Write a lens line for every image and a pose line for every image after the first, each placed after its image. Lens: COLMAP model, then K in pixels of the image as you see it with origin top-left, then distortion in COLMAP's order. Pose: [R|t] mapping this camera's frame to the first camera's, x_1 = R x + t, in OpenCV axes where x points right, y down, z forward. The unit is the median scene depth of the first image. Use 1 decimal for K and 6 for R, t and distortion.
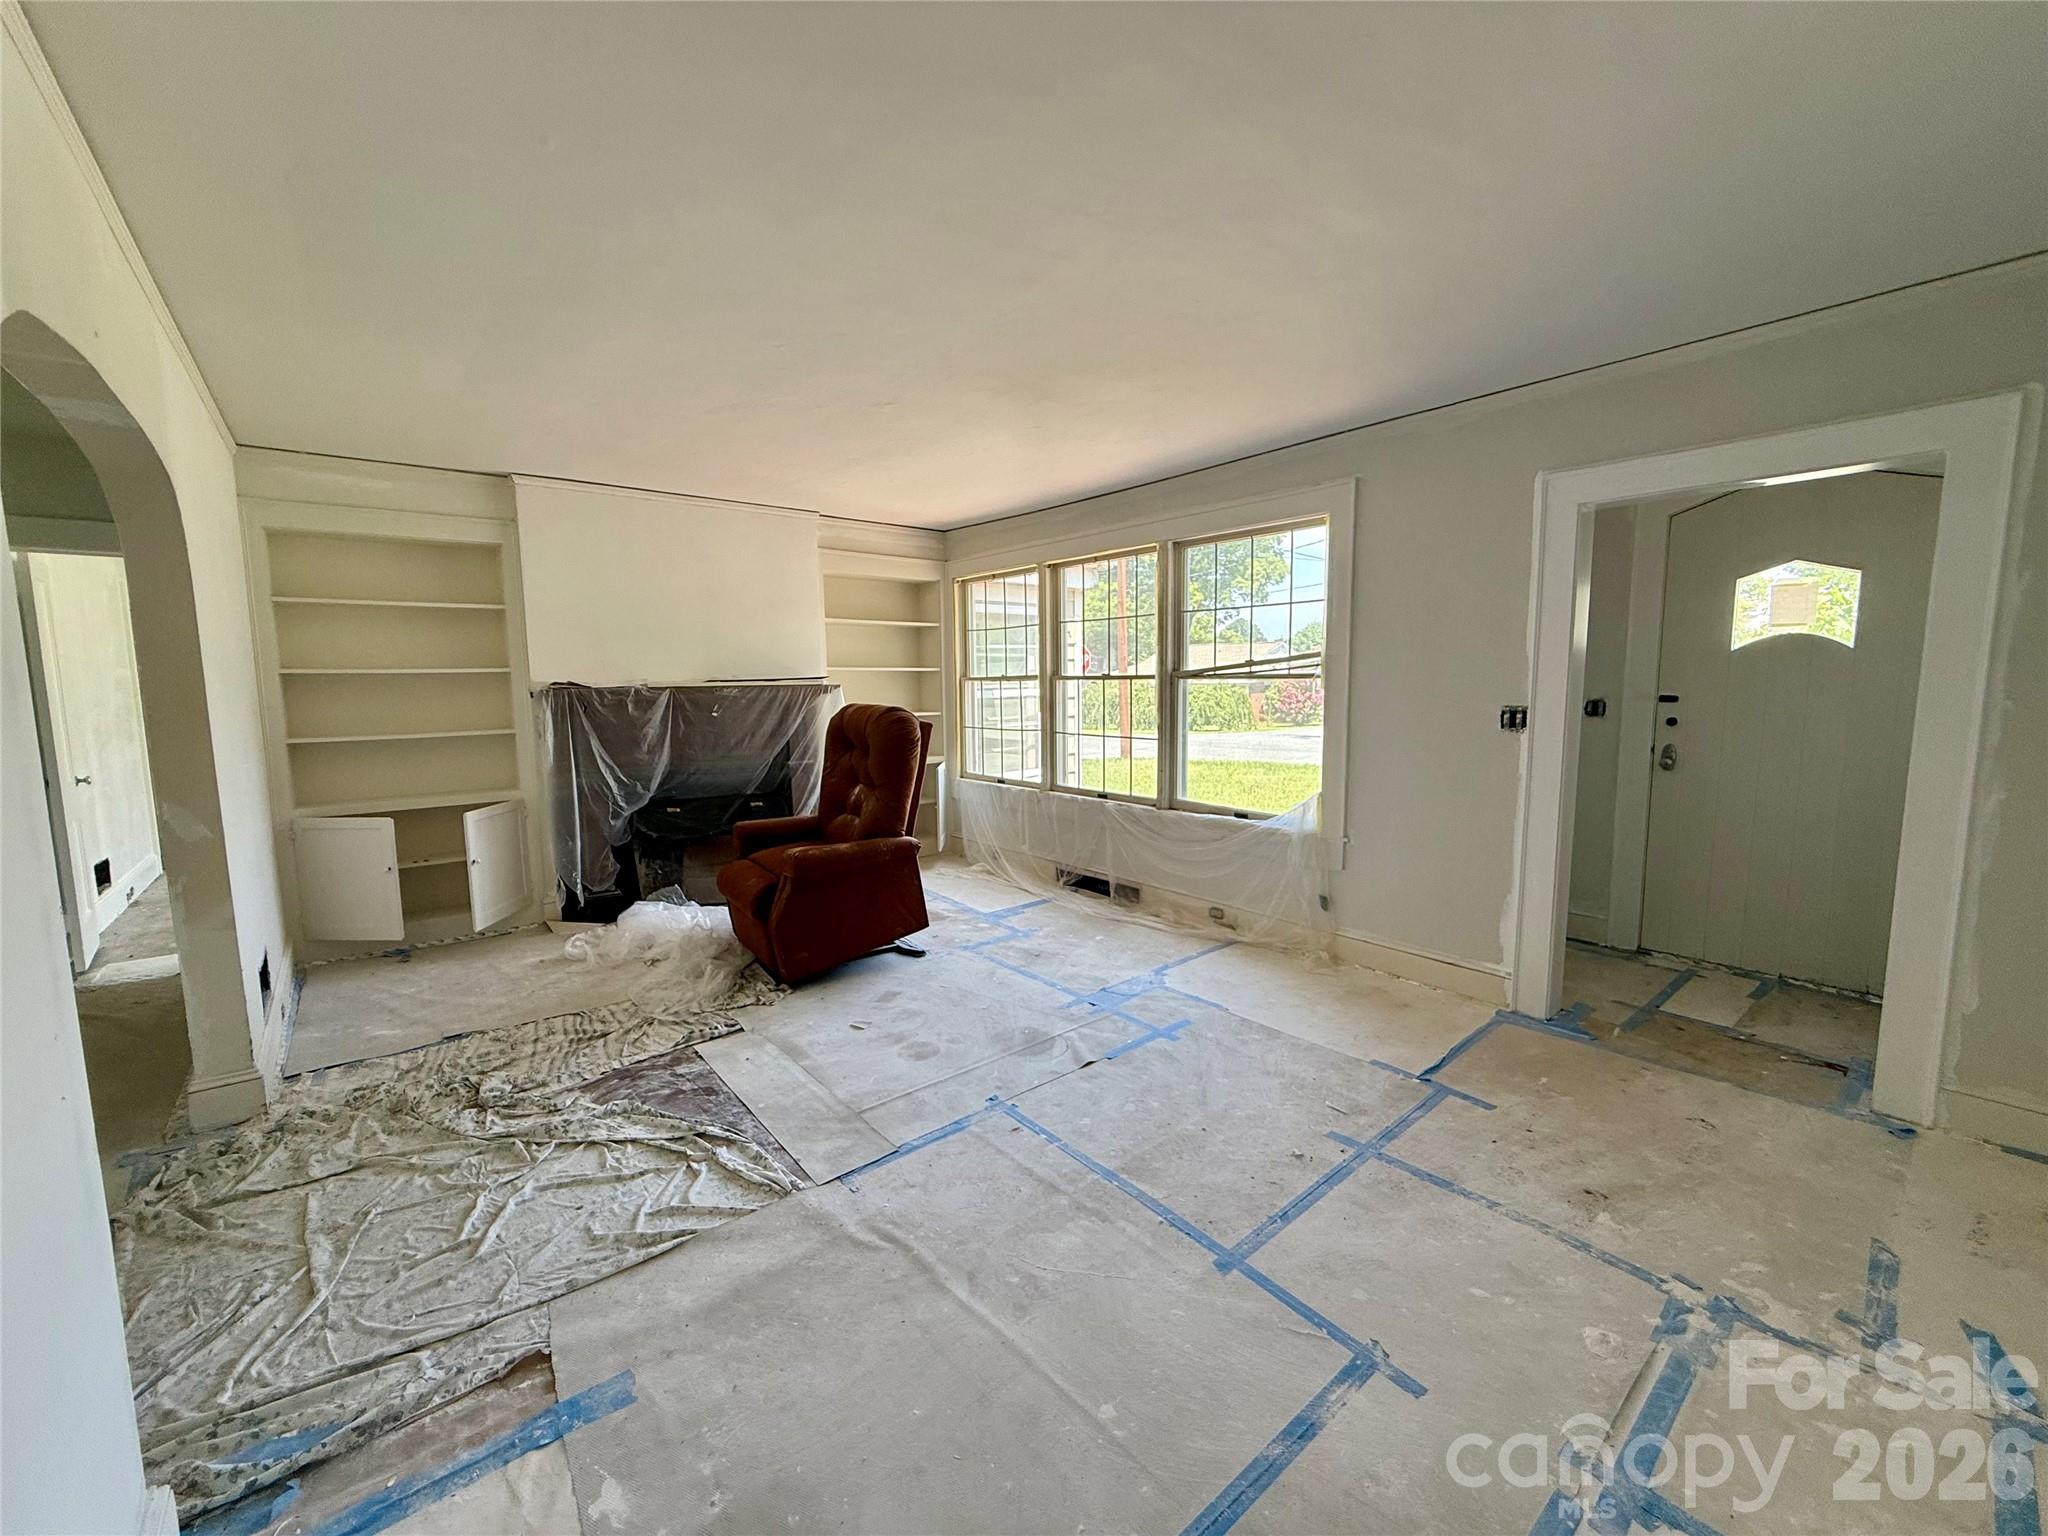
lens RADIAL K [[815.4, 0, 1020.3], [0, 815.4, 767.9], [0, 0, 1]] dist [0.000274, 0.000067]
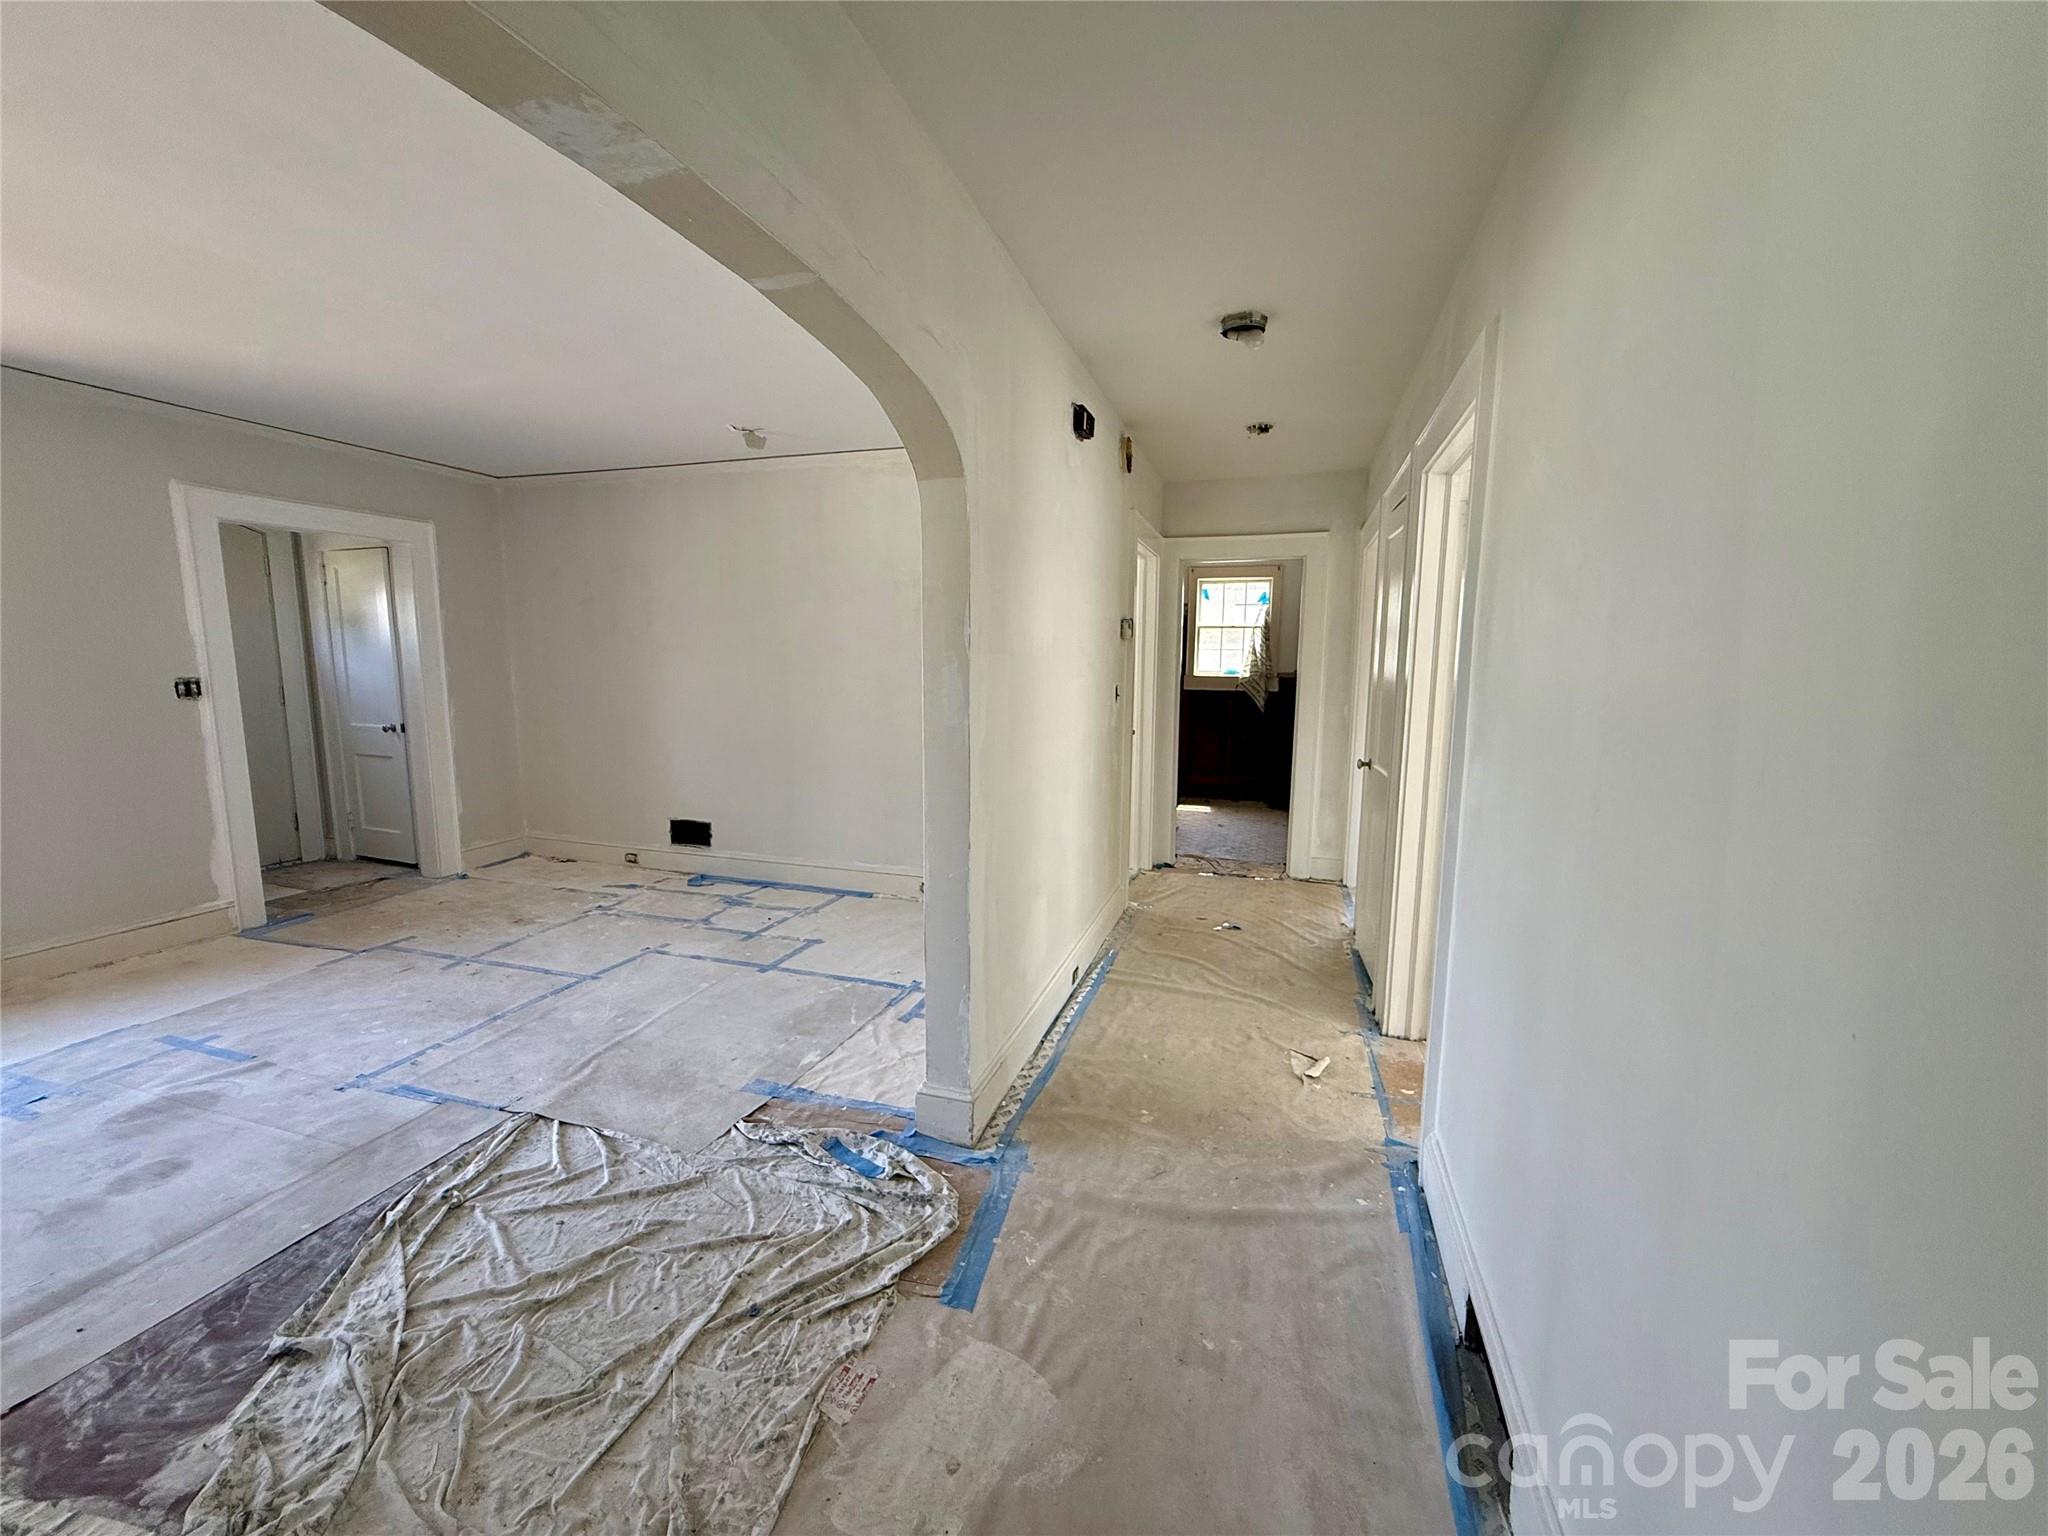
lens RADIAL K [[815.4, 0, 1020.3], [0, 815.4, 767.9], [0, 0, 1]] dist [0.000274, 0.000067]
pose [[-0.544644, -0.106471, 0.831882, -1.293170], [0.091142, 0.978520, 0.184911, -0.072032], [-0.833700, 0.176530, -0.523241, 0.808972]]
